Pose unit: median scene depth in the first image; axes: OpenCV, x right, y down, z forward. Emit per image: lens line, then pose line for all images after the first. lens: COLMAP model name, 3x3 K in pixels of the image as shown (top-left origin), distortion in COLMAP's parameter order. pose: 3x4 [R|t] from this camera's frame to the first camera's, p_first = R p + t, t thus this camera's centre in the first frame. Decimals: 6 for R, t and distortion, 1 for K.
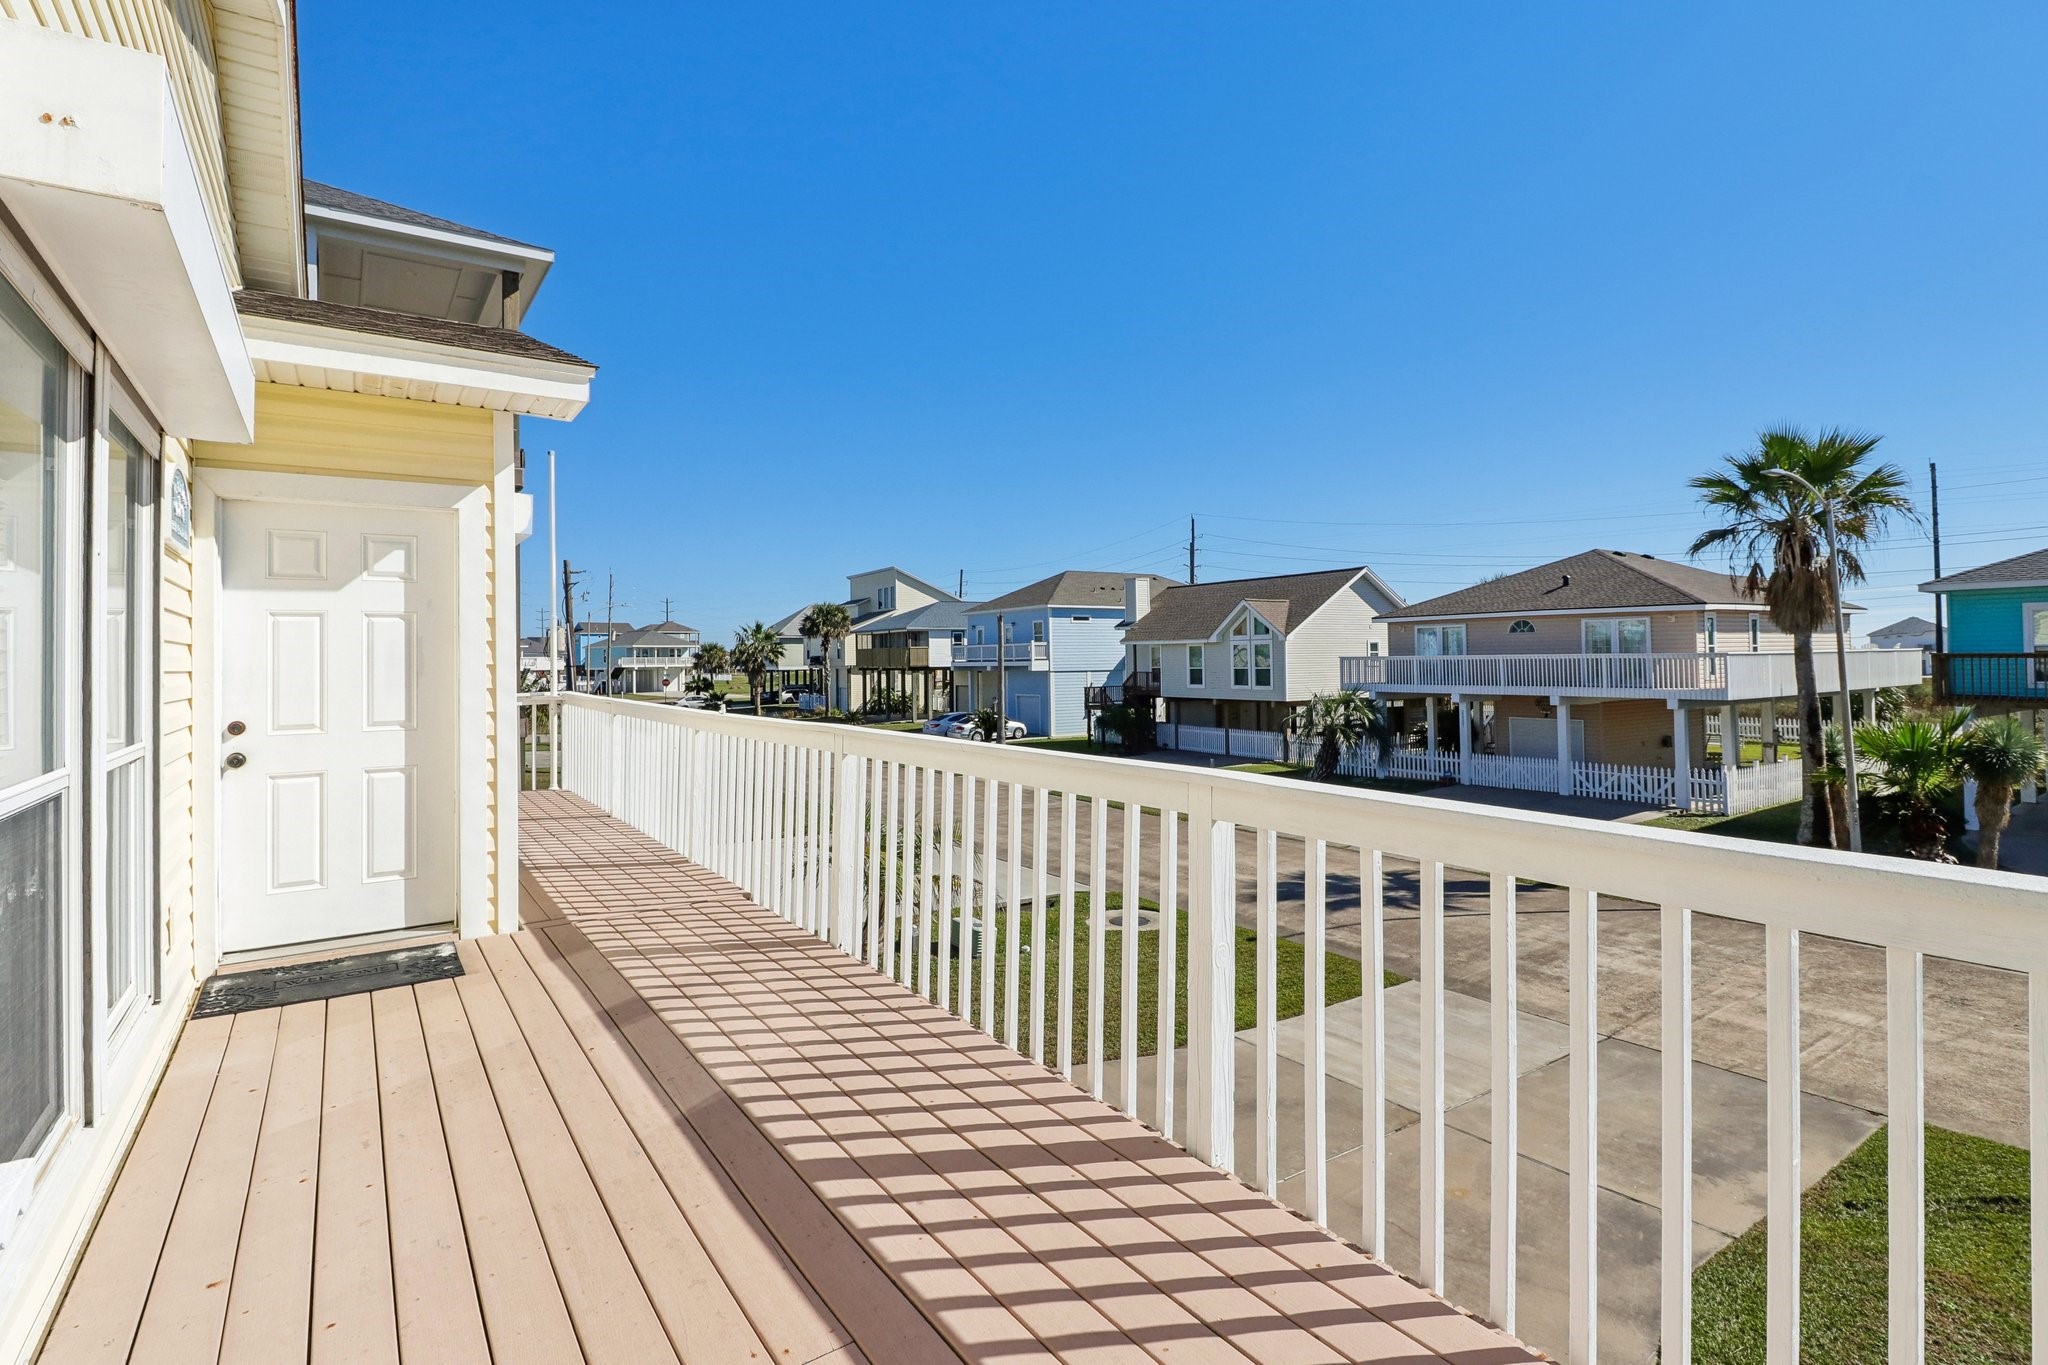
lens RADIAL K [[962.8, 0, 1001.7], [0, 962.8, 654.3], [0, 0, 1]] dist [-0.000927, -0.012255]
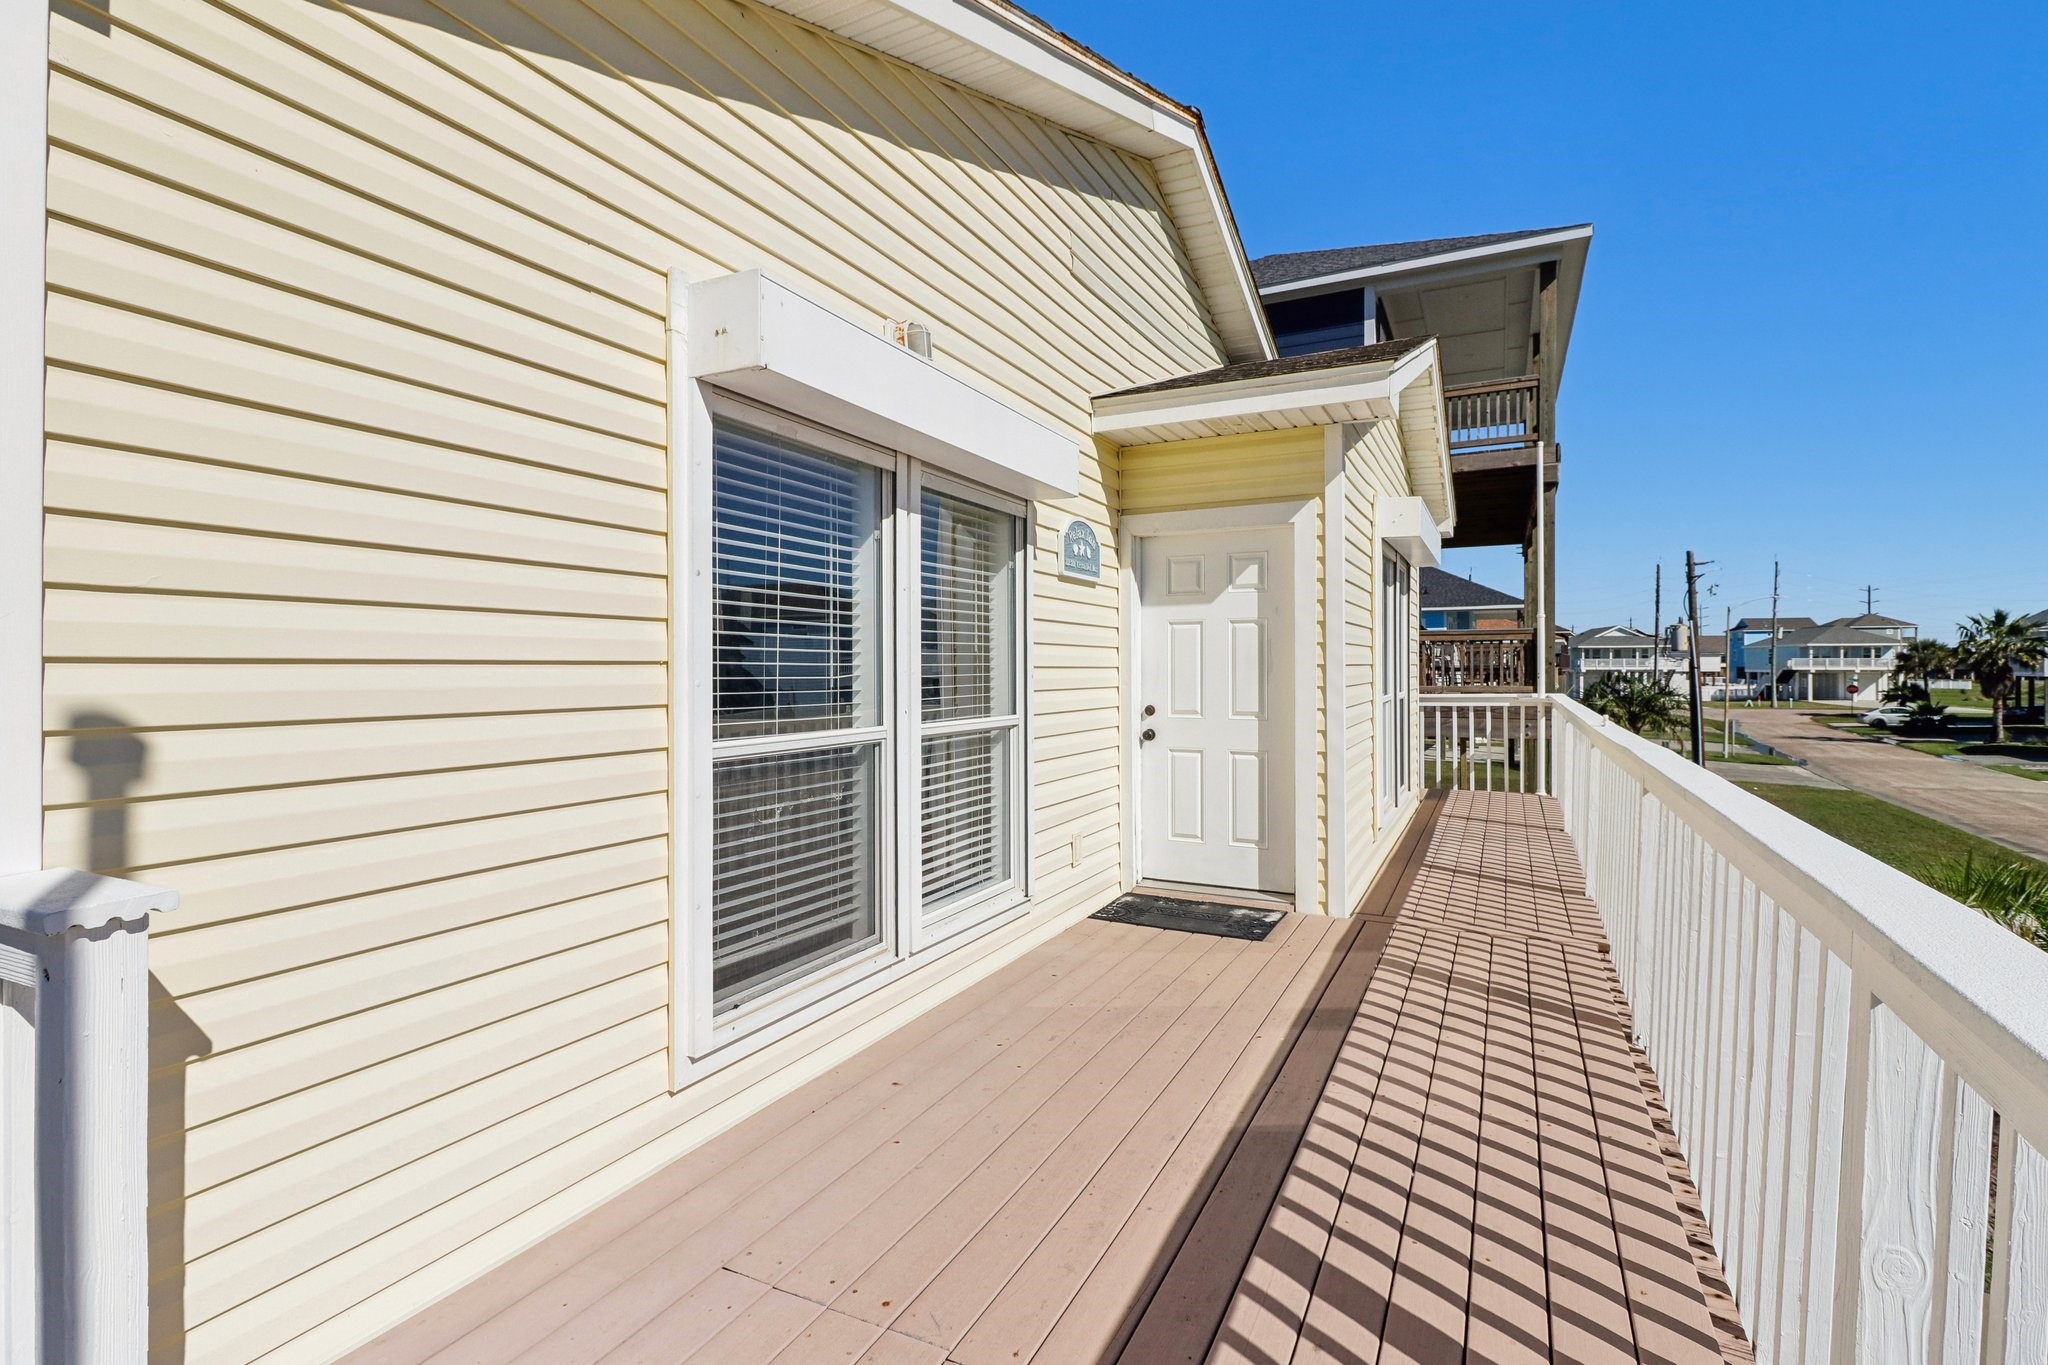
lens RADIAL K [[933.2, 0, 1024.0], [0, 933.2, 682.5], [0, 0, 1]] dist [0.002498, -0.009653]
pose [[0.477392, 0.027791, -0.878251, 0.230796], [-0.000948, 0.999515, 0.031114, -0.001213], [0.878690, -0.014021, 0.477187, 0.217112]]
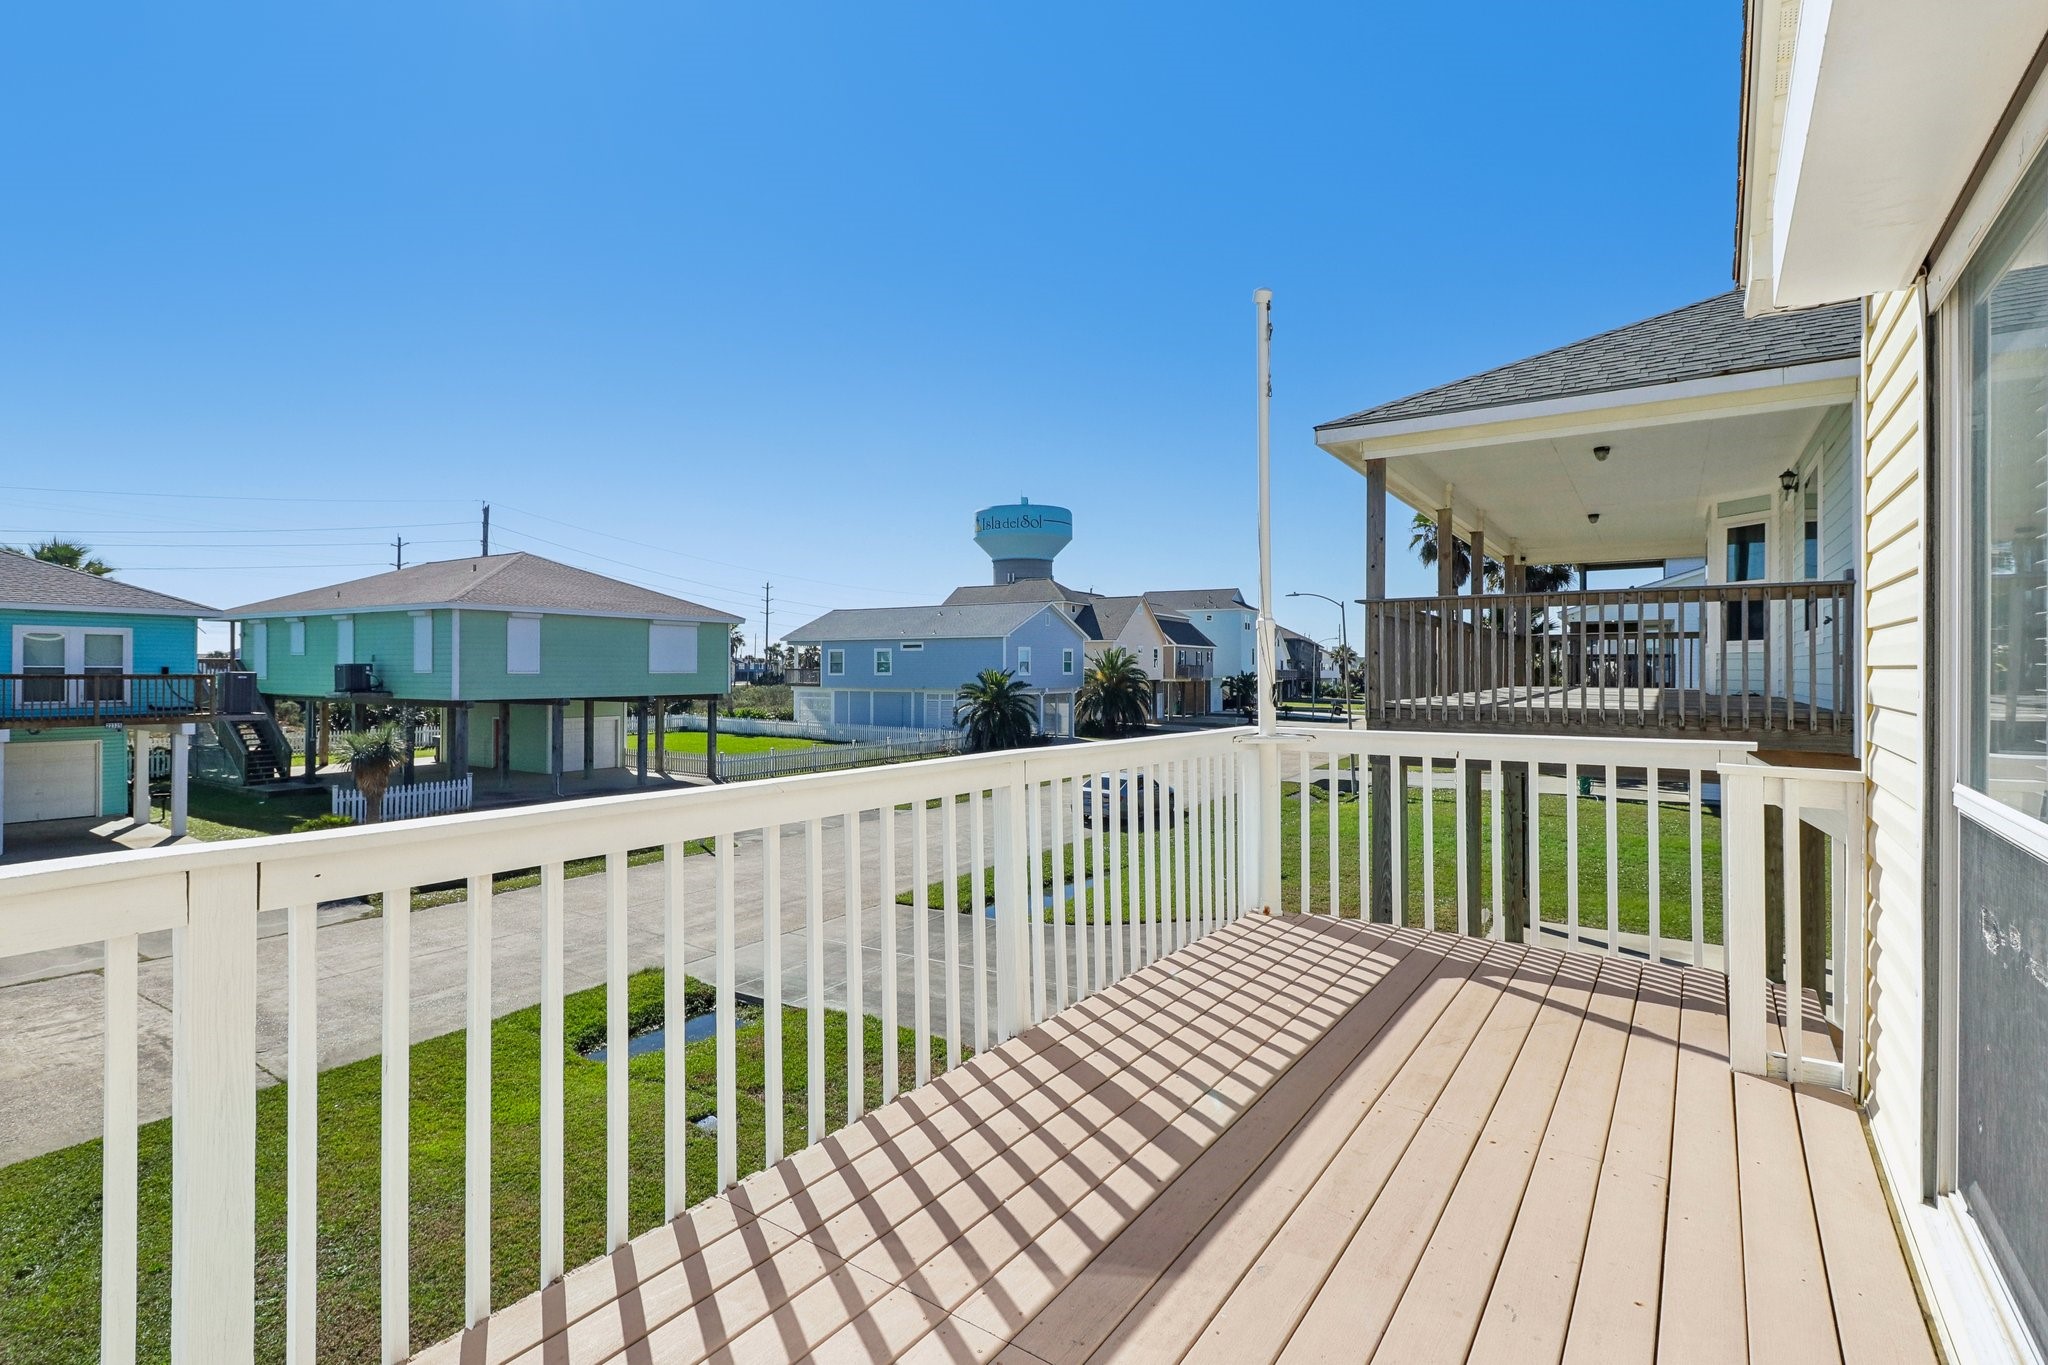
lens RADIAL K [[962.8, 0, 1001.7], [0, 962.8, 654.3], [0, 0, 1]] dist [-0.000927, -0.012255]
pose [[-0.333269, 0.020699, 0.942604, -0.610101], [0.005295, 0.999784, -0.020083, 0.006025], [-0.942817, -0.001702, -0.333307, 0.830335]]
